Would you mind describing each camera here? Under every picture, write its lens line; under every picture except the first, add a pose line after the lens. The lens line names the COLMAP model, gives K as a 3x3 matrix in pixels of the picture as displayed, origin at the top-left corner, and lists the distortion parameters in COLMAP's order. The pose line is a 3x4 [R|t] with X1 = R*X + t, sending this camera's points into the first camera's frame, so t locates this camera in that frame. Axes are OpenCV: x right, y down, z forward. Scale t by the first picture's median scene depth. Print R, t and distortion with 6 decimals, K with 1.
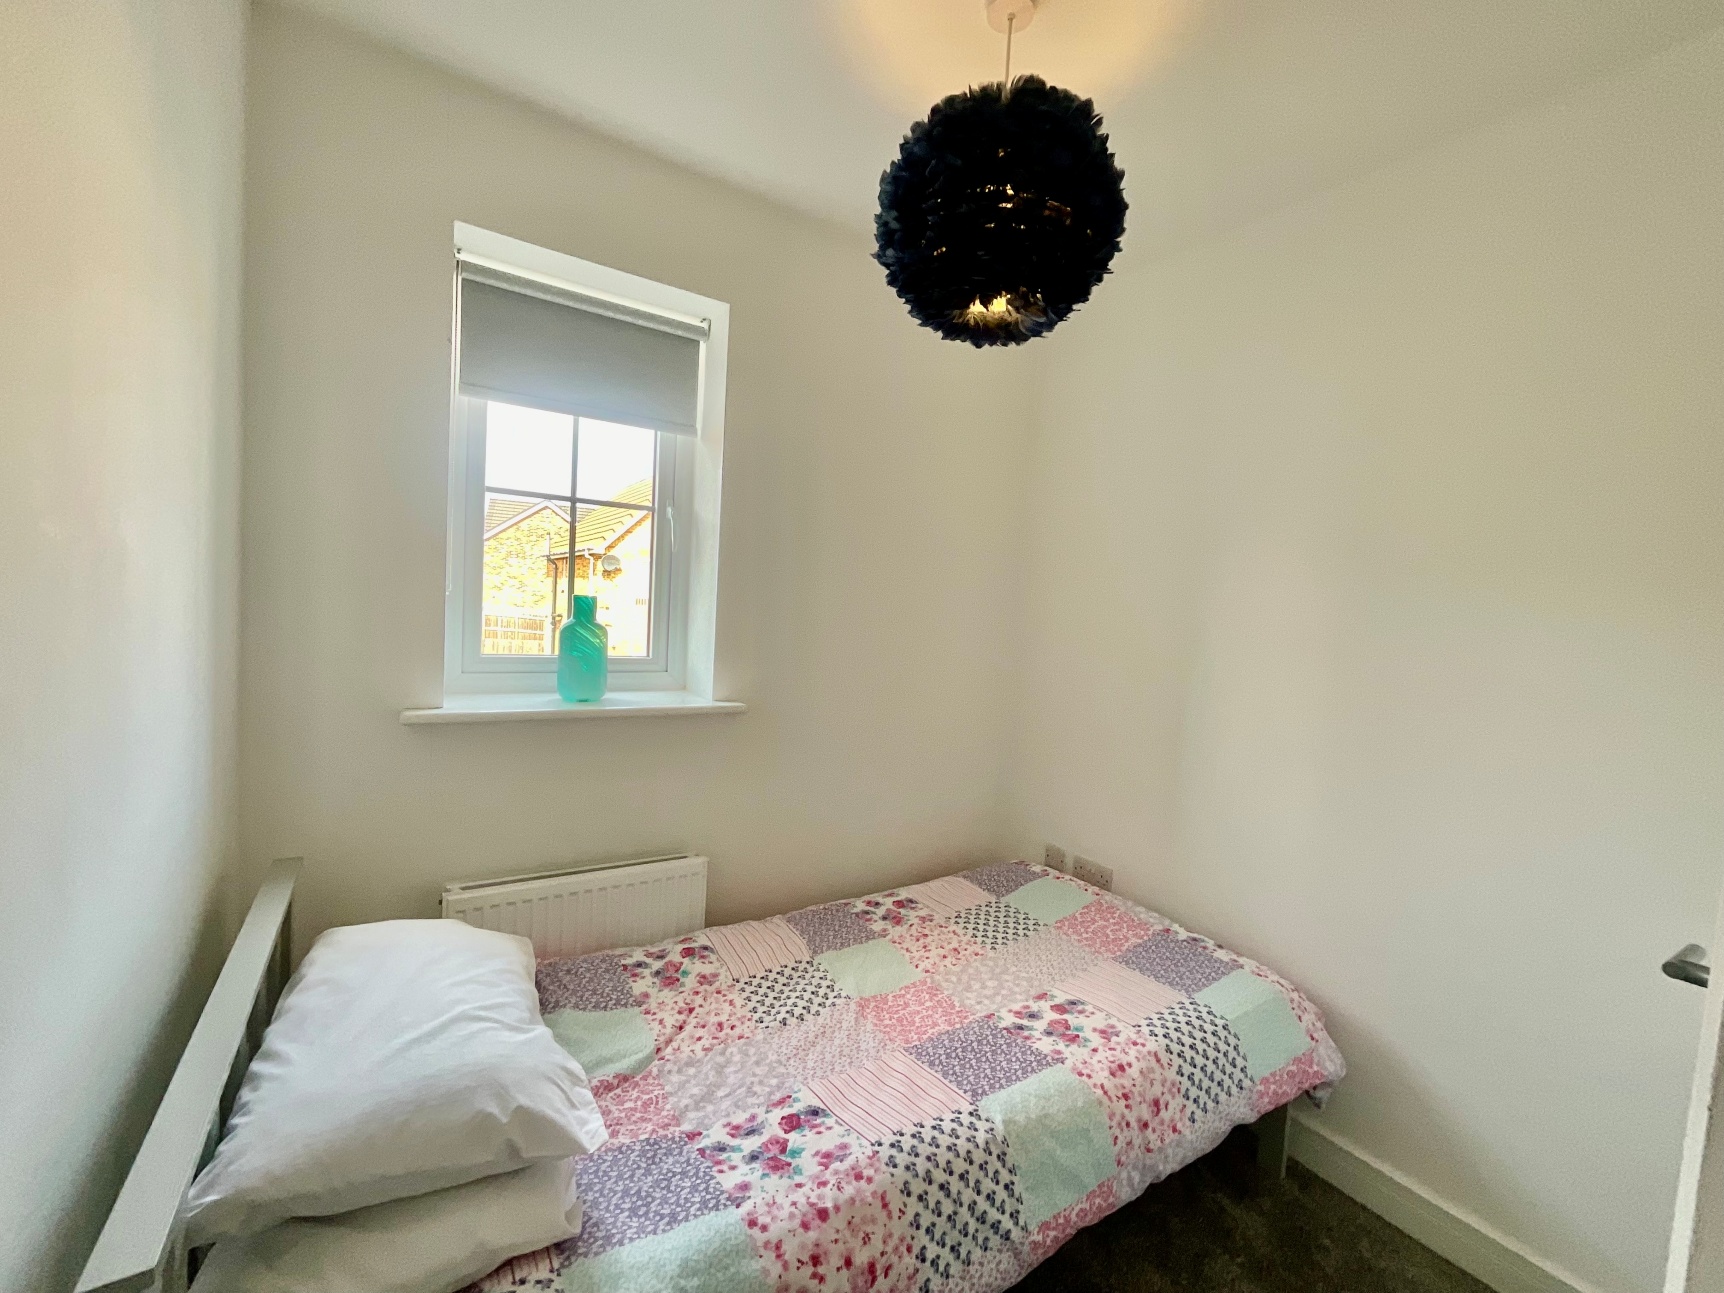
lens RADIAL K [[766.3, 0, 857.9], [0, 766.3, 649.9], [0, 0, 1]] dist [-0.007129, 0.000817]
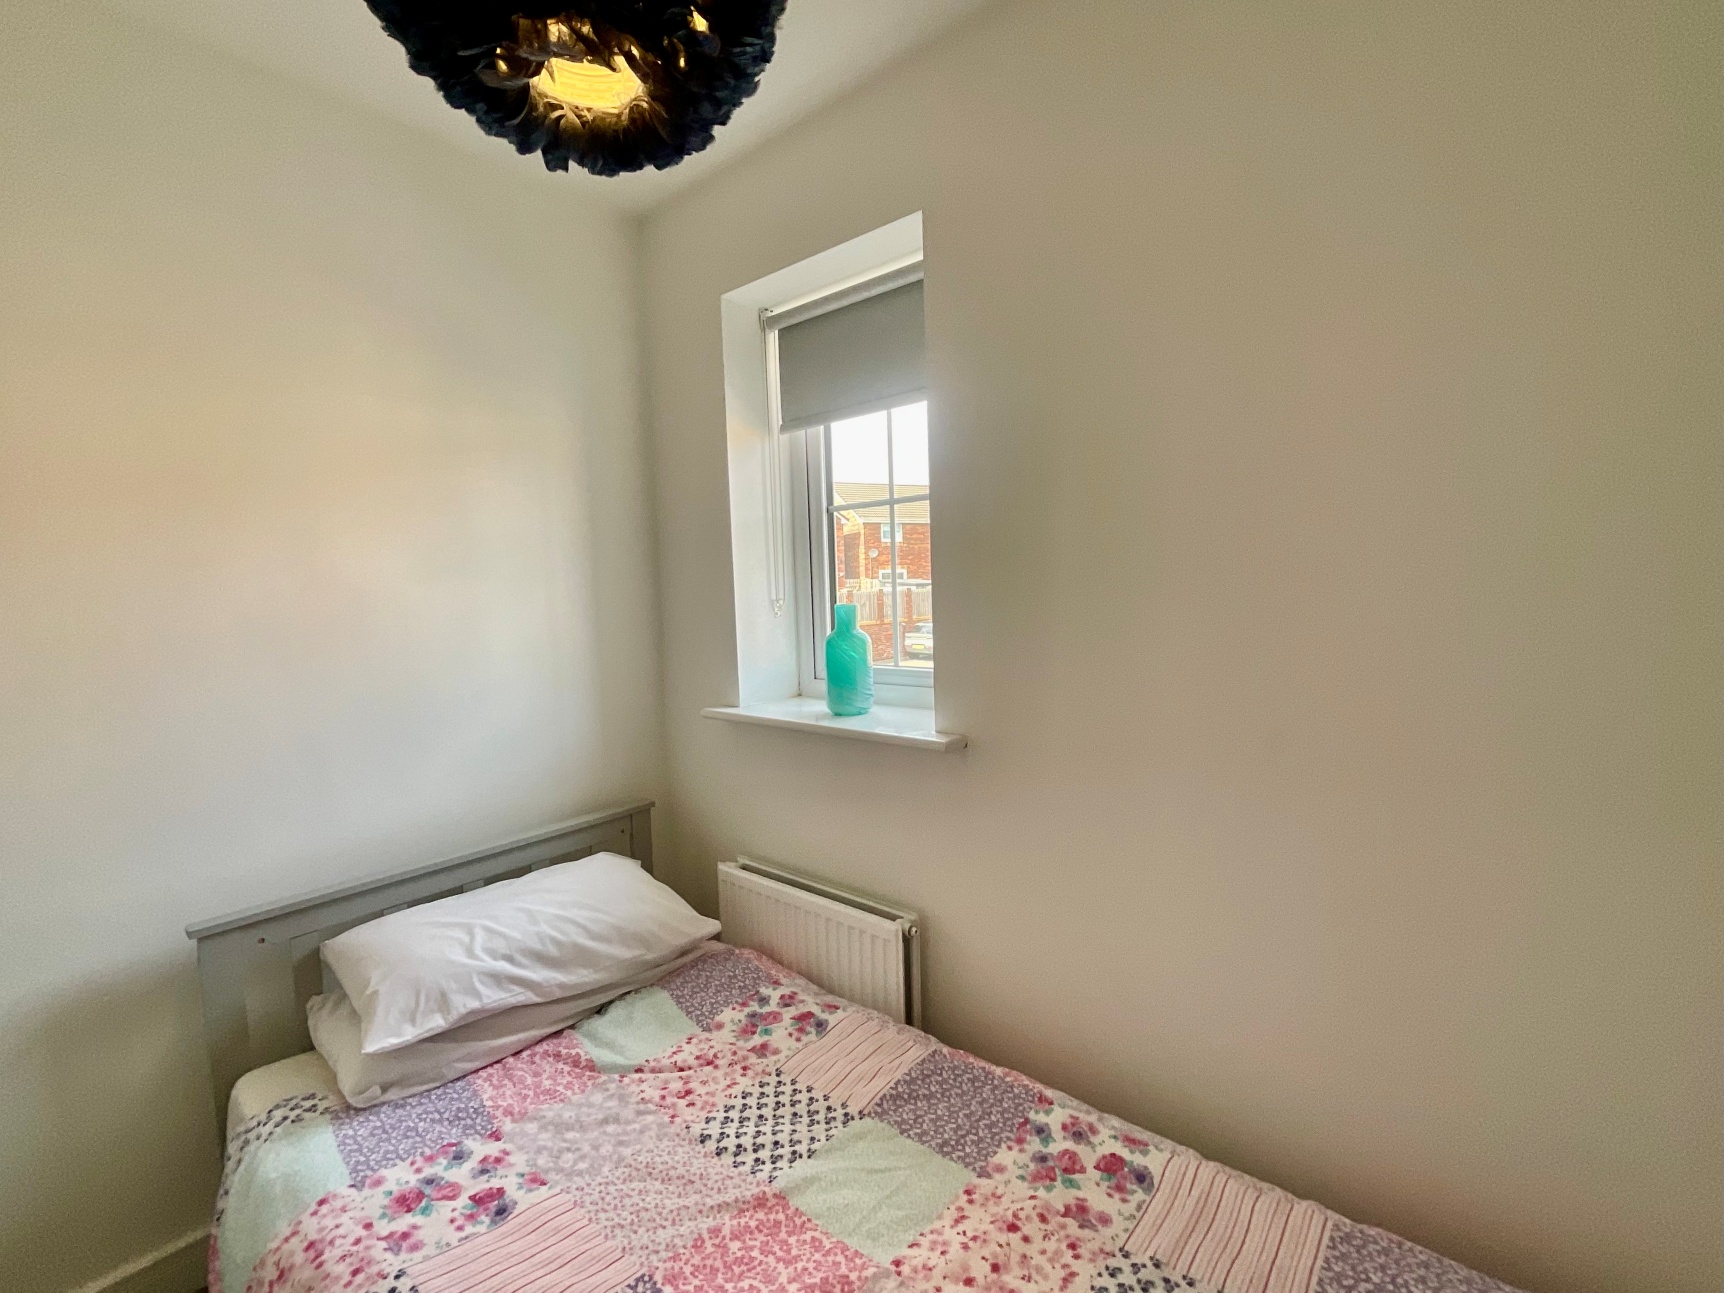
lens RADIAL K [[766.3, 0, 857.9], [0, 766.3, 649.9], [0, 0, 1]] dist [-0.007129, 0.000817]
pose [[0.239042, 0.012309, -0.970931, 0.642919], [-0.014097, 0.999858, 0.009205, -0.026716], [0.970907, 0.011487, 0.239182, 0.876849]]
